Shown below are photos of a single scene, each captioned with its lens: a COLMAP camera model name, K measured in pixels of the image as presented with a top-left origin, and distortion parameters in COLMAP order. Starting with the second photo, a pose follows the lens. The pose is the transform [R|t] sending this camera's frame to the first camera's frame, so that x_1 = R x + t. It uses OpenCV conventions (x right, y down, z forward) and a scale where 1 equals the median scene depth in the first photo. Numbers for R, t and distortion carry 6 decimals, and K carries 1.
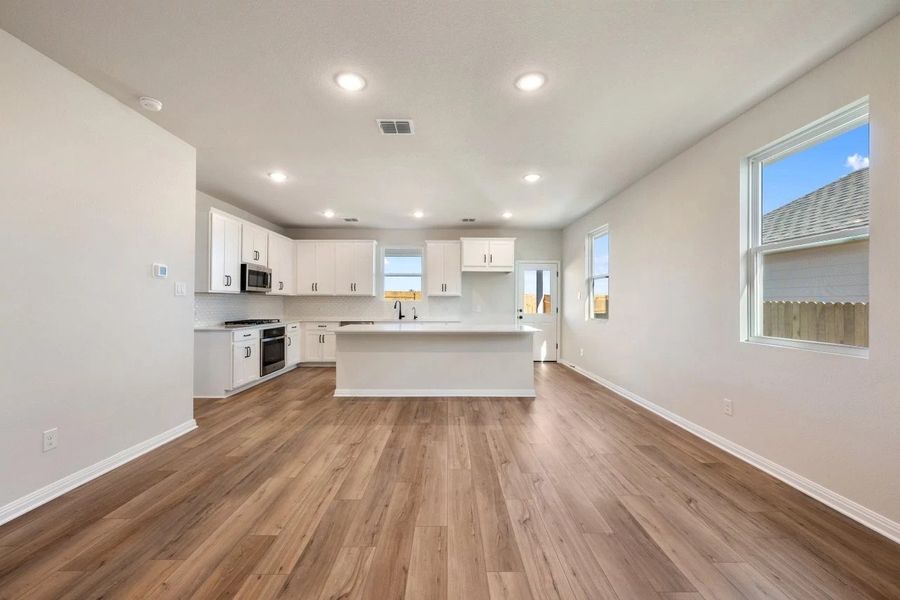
lens RADIAL K [[355.8, 0, 448.5], [0, 355.8, 301.3], [0, 0, 1]] dist [-0.000792, 0.000047]
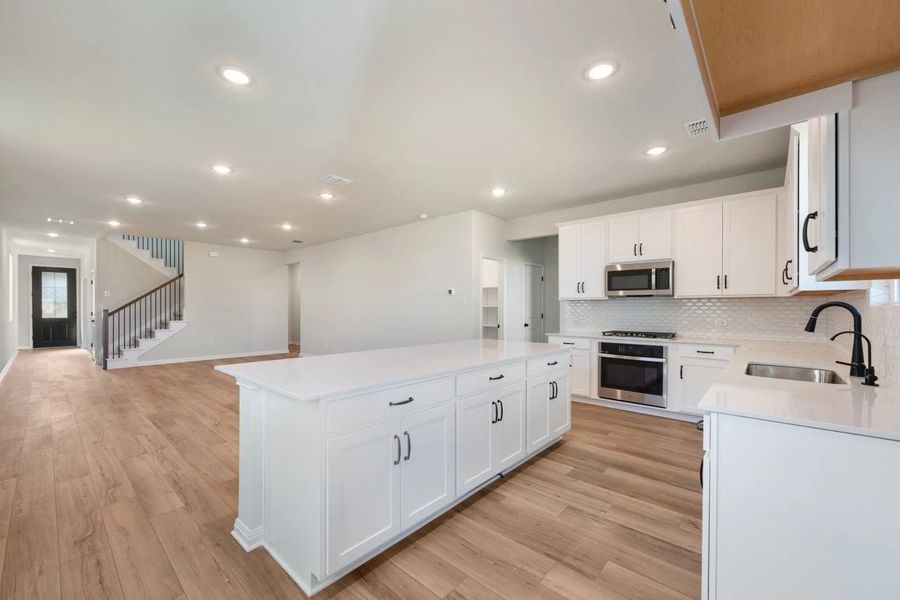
lens RADIAL K [[358.8, 0, 448.1], [0, 358.8, 310.0], [0, 0, 1]] dist [0.000568, 0.000140]
pose [[-0.665883, 0.000004, -0.746056, 0.703814], [-0.003808, 0.999987, 0.003404, 0.003924], [0.746047, 0.005108, -0.665874, 2.633005]]
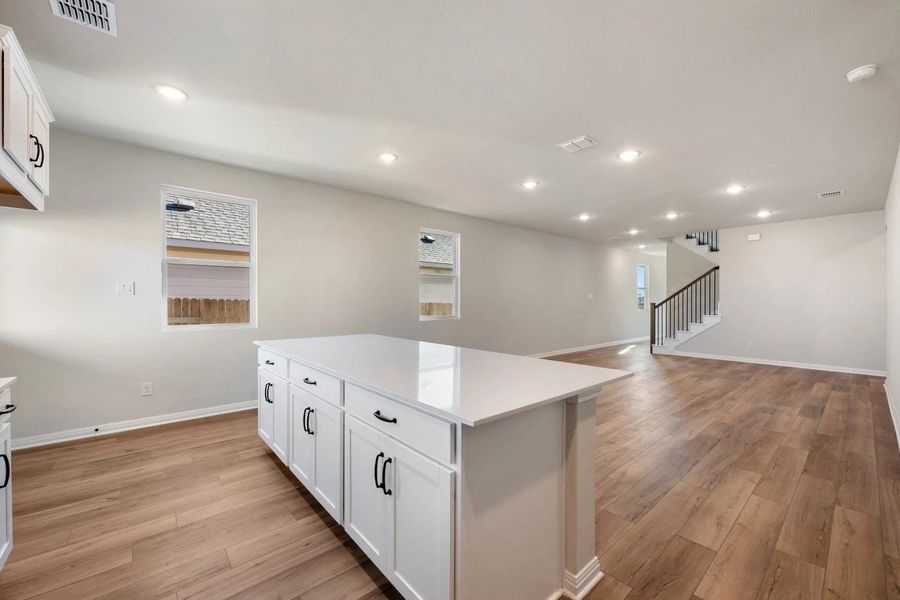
lens RADIAL K [[355.8, 0, 448.5], [0, 355.8, 301.3], [0, 0, 1]] dist [-0.000792, 0.000047]
pose [[-0.652042, -0.007656, 0.758144, -0.867271], [-0.005647, 0.999970, 0.005242, -0.000757], [-0.758162, -0.000864, -0.652066, 2.394117]]
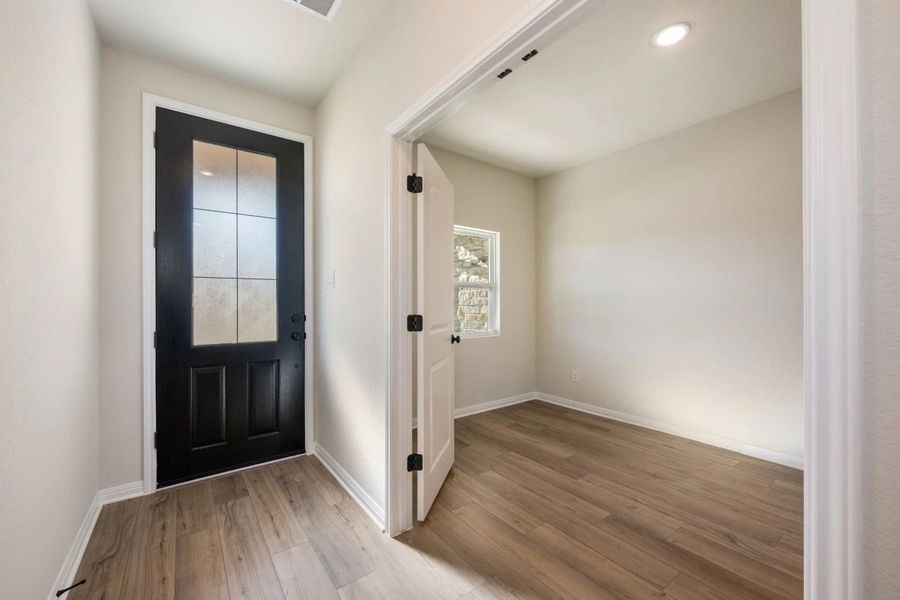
lens RADIAL K [[366.7, 0, 450.0], [0, 366.7, 305.0], [0, 0, 1]] dist [0.015624, -0.000107]
pose [[-0.801491, -0.006326, -0.597973, 0.771053], [-0.003629, 0.999977, -0.005715, 0.027386], [0.597996, -0.002410, -0.801496, -2.446403]]
